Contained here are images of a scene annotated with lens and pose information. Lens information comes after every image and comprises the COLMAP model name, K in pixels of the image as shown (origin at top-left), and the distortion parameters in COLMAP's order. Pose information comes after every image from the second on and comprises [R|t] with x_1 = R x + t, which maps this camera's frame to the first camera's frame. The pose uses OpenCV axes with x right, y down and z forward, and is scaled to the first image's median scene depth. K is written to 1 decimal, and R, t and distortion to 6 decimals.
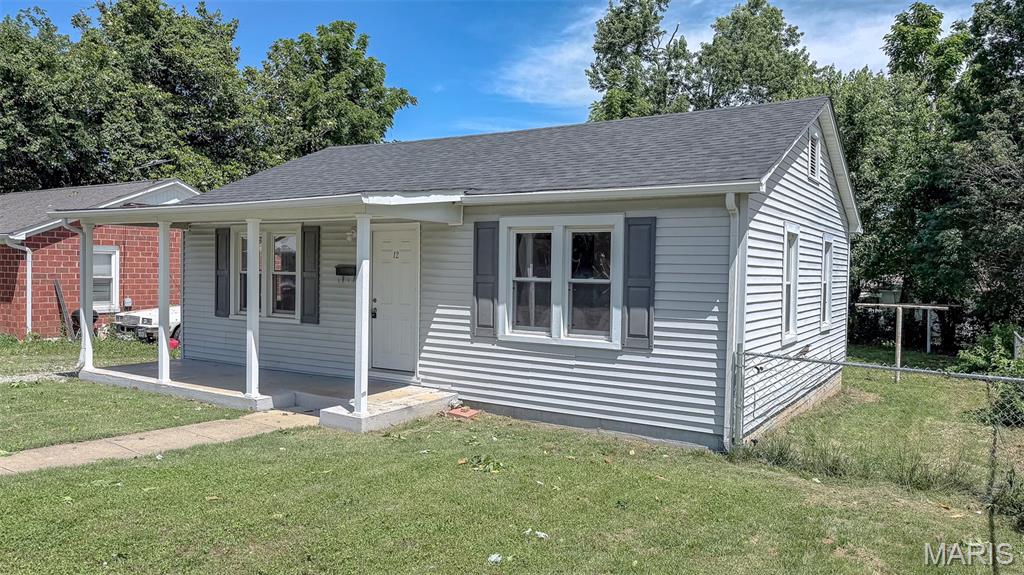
lens RADIAL K [[729.4, 0, 508.7], [0, 729.4, 293.0], [0, 0, 1]] dist [-0.012249, -0.010229]
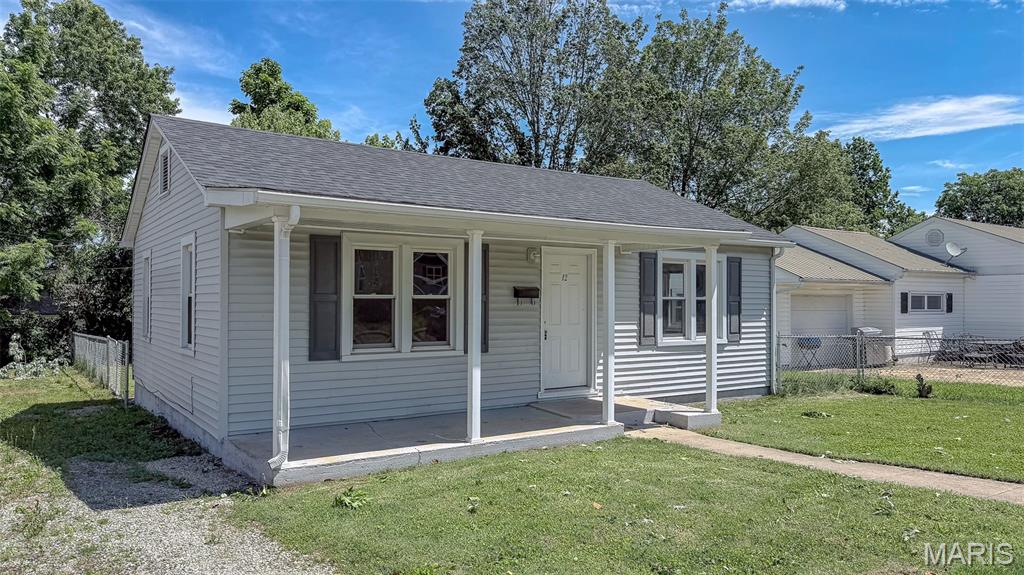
lens RADIAL K [[729.4, 0, 504.6], [0, 729.4, 285.7], [0, 0, 1]] dist [-0.012249, -0.010229]
pose [[0.394707, -0.002748, 0.918803, -1.290260], [0.027003, 0.999598, -0.008611, -0.037567], [-0.918410, 0.028209, 0.394623, 0.742218]]
